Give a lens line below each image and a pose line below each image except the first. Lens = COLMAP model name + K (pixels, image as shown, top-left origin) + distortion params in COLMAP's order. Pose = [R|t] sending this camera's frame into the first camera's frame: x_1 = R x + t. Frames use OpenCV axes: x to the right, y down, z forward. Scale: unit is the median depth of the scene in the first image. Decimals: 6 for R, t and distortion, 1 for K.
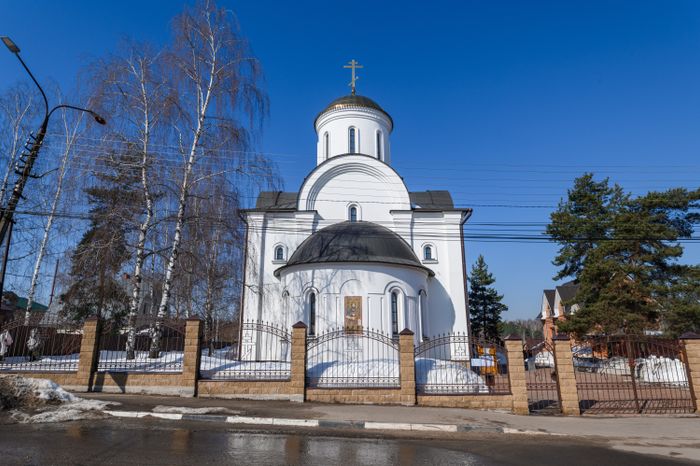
lens RADIAL K [[405.8, 0, 349.6], [0, 405.8, 244.1], [0, 0, 1]] dist [-0.004630, -0.001250]
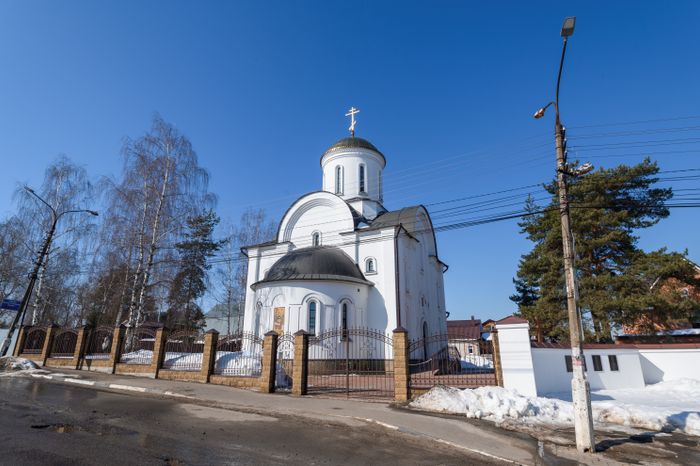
lens RADIAL K [[382.8, 0, 350.0], [0, 382.8, 233.0], [0, 0, 1]] dist [-0.001862, -0.000112]
pose [[0.895031, -0.133847, -0.425447, 0.623854], [0.102645, 0.990118, -0.095556, 0.027897], [0.434032, 0.041856, 0.899924, -0.007245]]
